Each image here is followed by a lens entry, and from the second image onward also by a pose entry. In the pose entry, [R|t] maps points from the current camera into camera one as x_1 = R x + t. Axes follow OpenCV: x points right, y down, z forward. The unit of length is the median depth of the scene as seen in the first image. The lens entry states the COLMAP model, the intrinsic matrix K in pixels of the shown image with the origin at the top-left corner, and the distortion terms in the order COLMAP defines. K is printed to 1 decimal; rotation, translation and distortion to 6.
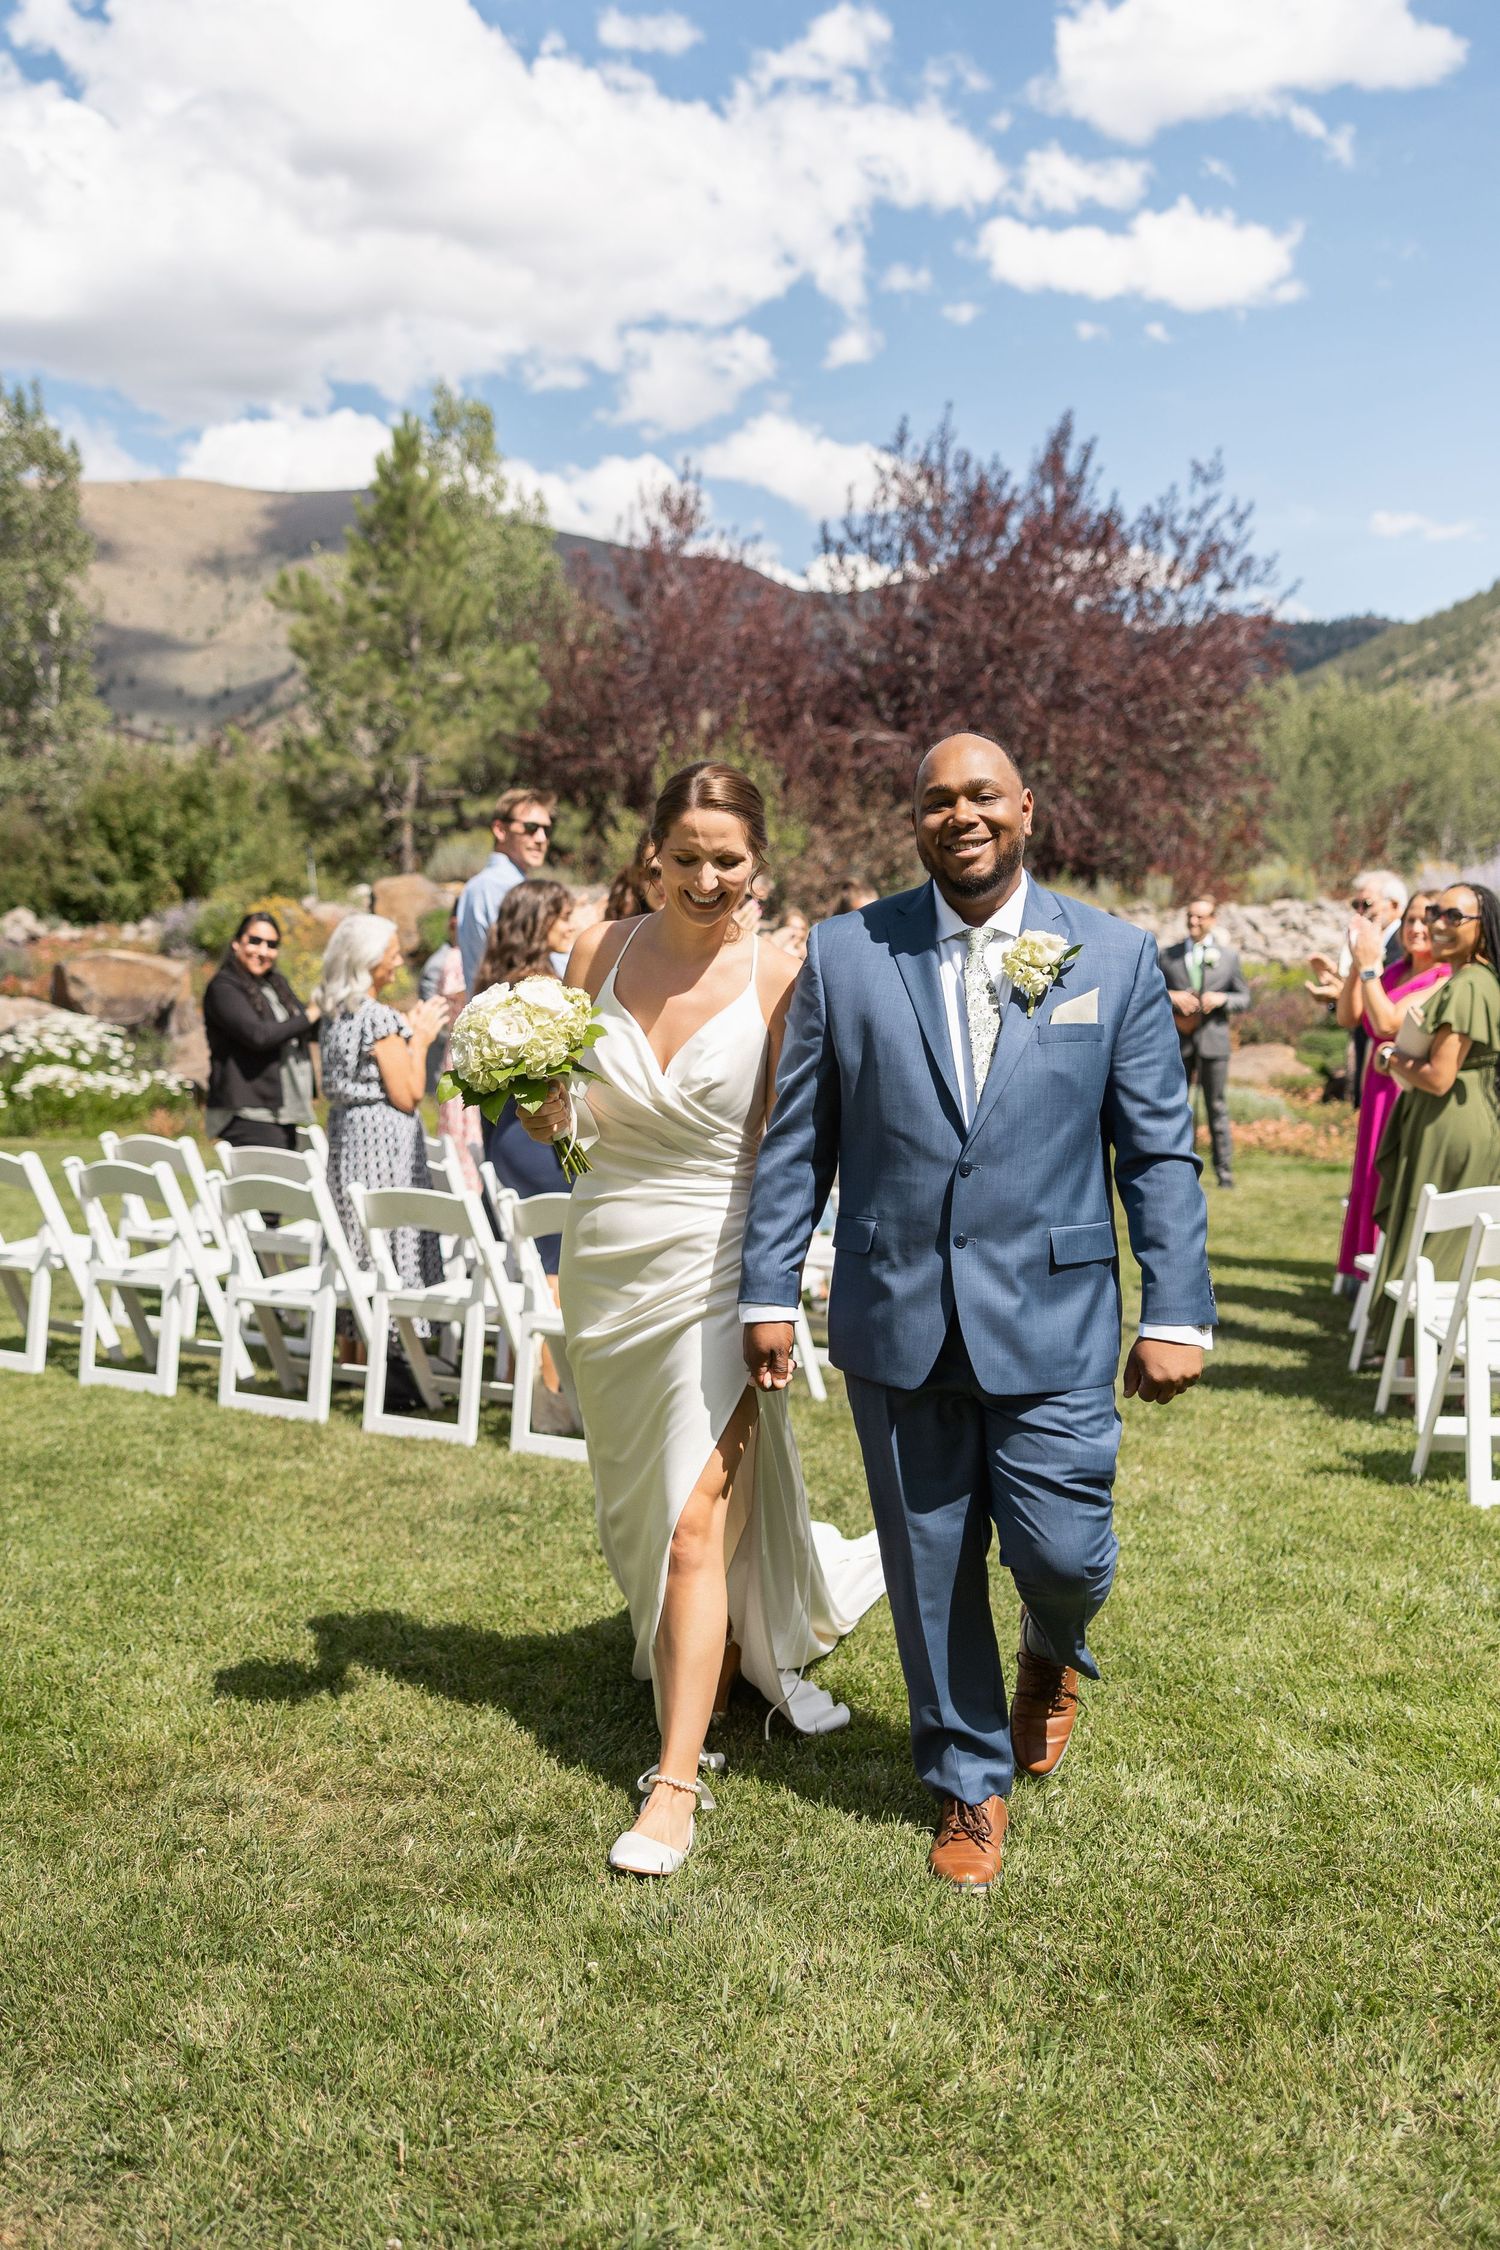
lens RADIAL K [[2252.9, 0, 750.0], [0, 2252.9, 1125.0], [0, 0, 1]] dist [-0.007481, -0.000072]
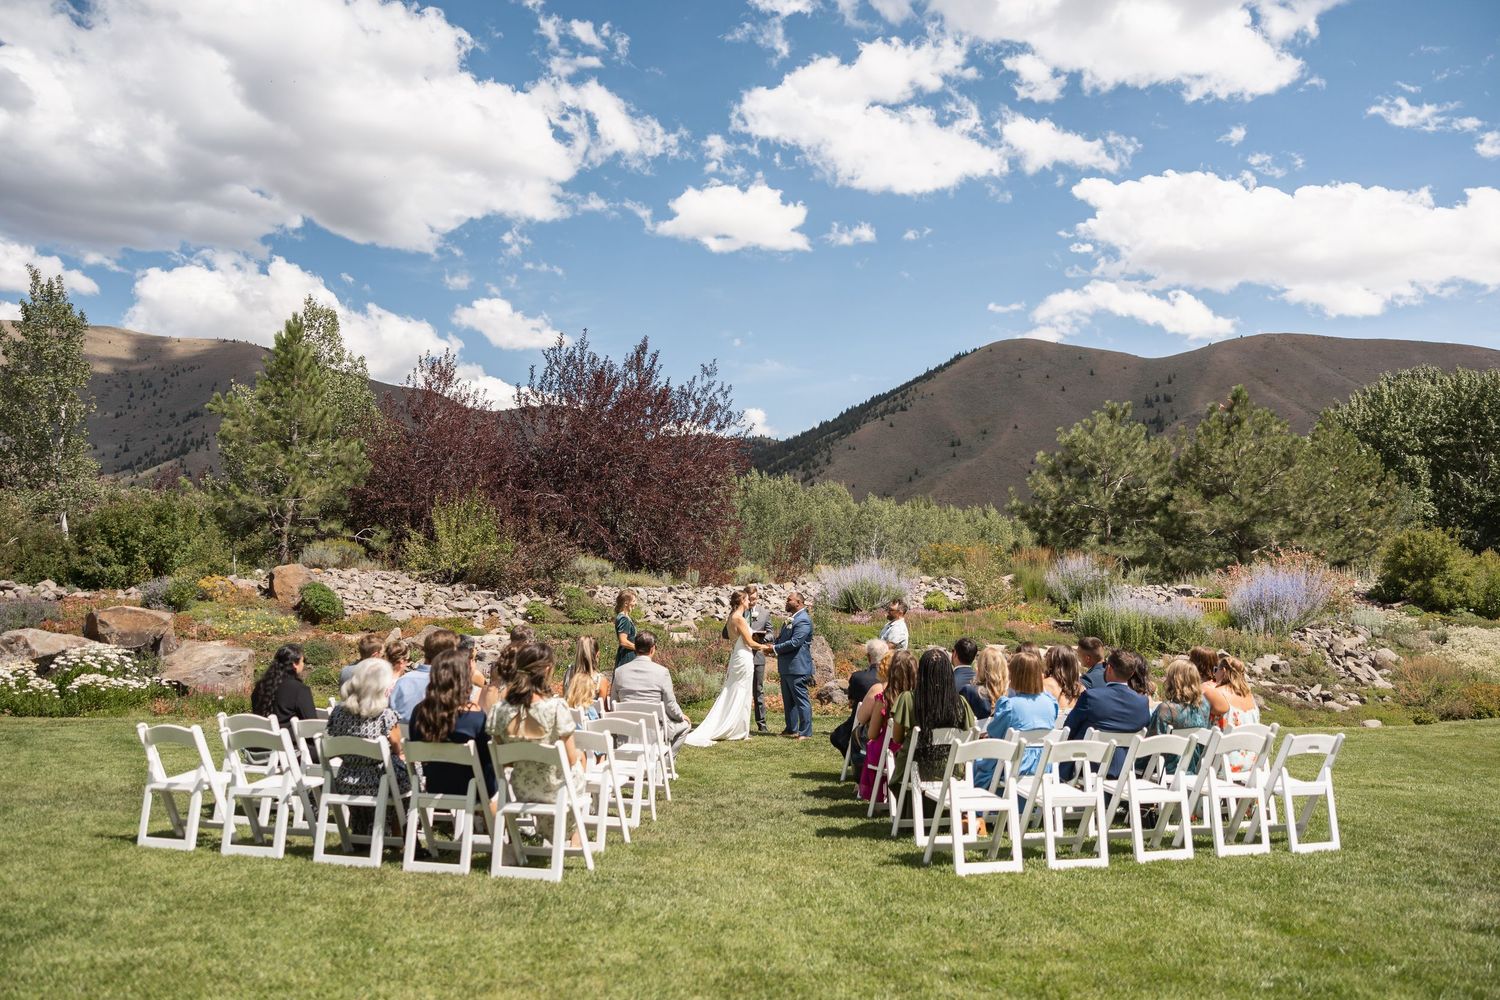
lens RADIAL K [[1248.7, 0, 750.0], [0, 1248.7, 500.0], [0, 0, 1]] dist [0.000777, 0.003356]
pose [[0.955136, 0.031731, 0.294464, -0.095845], [0.014235, 0.988177, -0.152656, -0.003575], [-0.295826, 0.149999, 0.943391, -0.055681]]
